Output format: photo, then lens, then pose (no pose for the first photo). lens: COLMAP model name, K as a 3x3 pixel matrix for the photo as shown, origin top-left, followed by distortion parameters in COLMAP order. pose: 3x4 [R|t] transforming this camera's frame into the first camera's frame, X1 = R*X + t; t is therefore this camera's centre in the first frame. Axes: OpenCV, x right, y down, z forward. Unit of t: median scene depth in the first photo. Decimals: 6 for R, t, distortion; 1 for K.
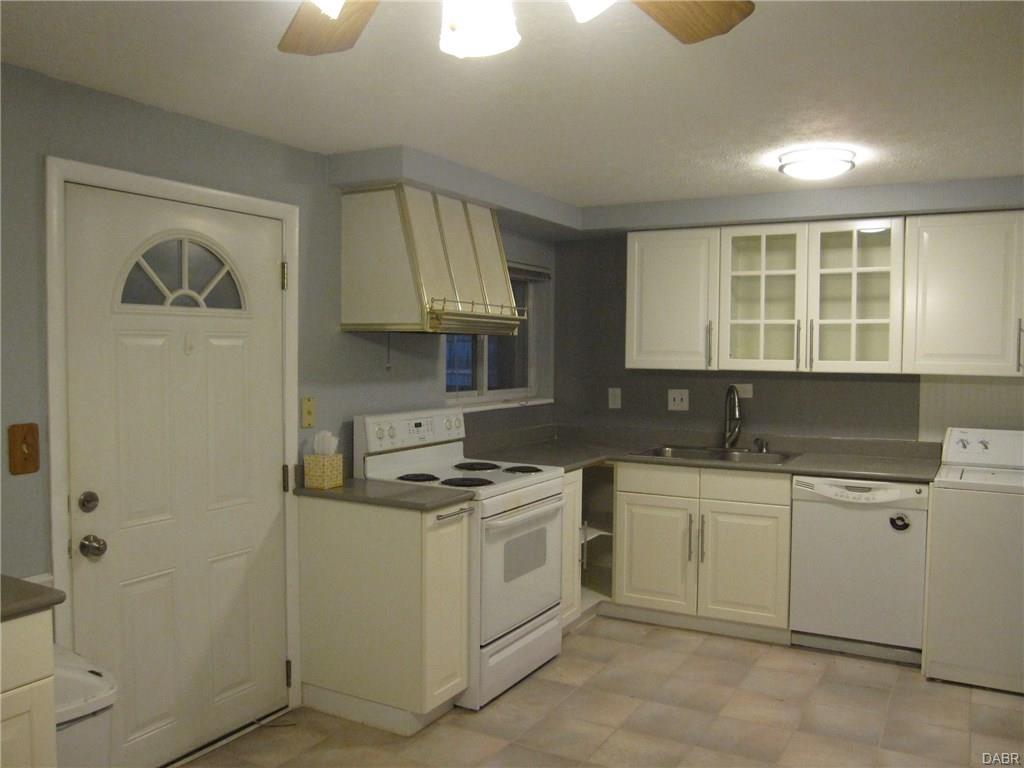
lens RADIAL K [[848.8, 0, 516.3], [0, 848.8, 387.4], [0, 0, 1]] dist [-0.088703, 0.059567]
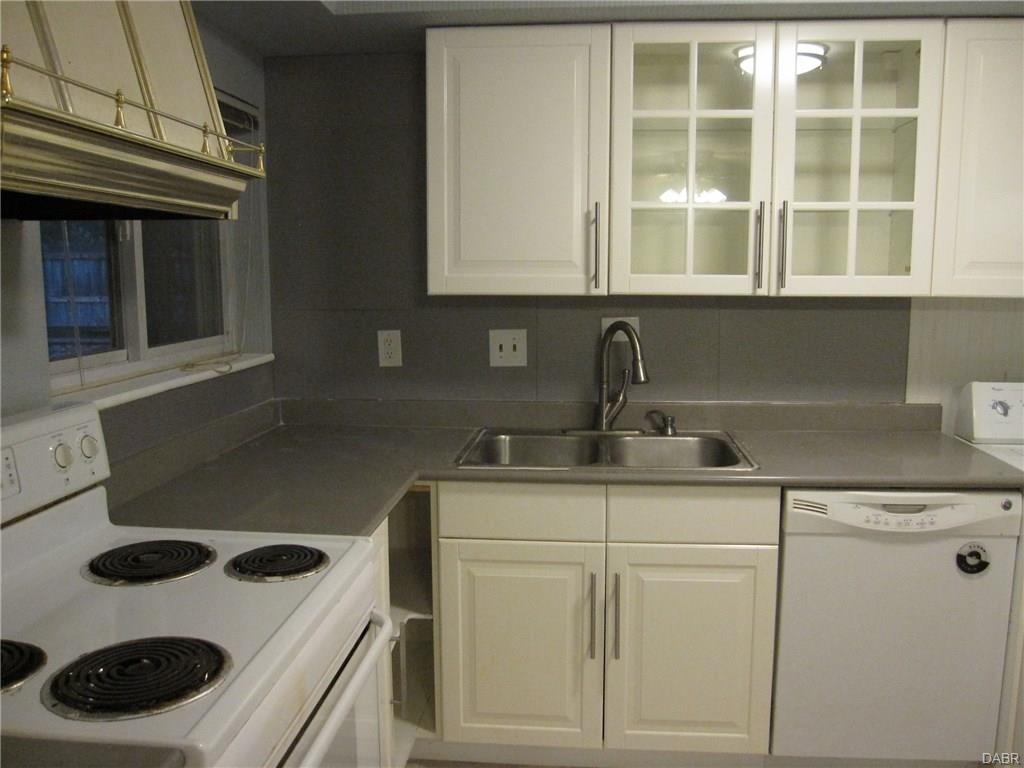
lens RADIAL K [[848.8, 0, 516.3], [0, 848.8, 387.4], [0, 0, 1]] dist [-0.088703, 0.059567]
pose [[0.914200, -0.064448, 0.400106, -0.039323], [0.026428, 0.994653, 0.099831, -0.018408], [-0.404400, -0.080692, 0.911016, 0.558559]]
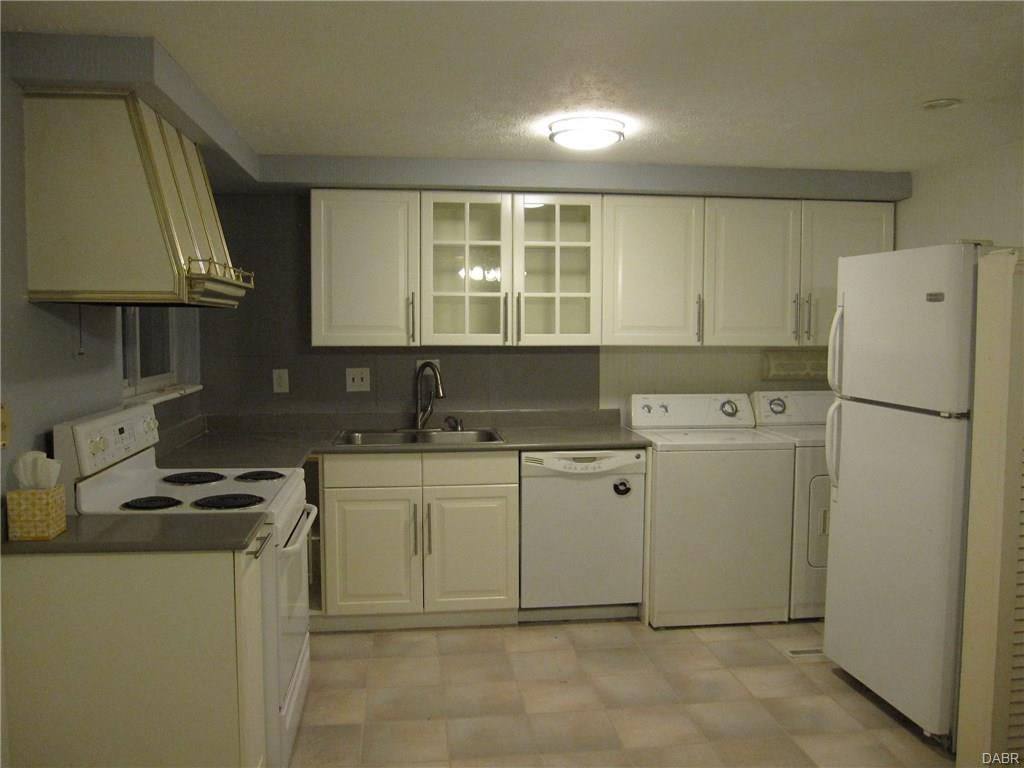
lens RADIAL K [[848.8, 0, 516.3], [0, 848.8, 387.4], [0, 0, 1]] dist [-0.088703, 0.059567]
pose [[0.803722, -0.050374, 0.592868, -0.245579], [0.030703, 0.998594, 0.043224, -0.012692], [-0.594212, -0.016537, 0.804139, 0.201998]]
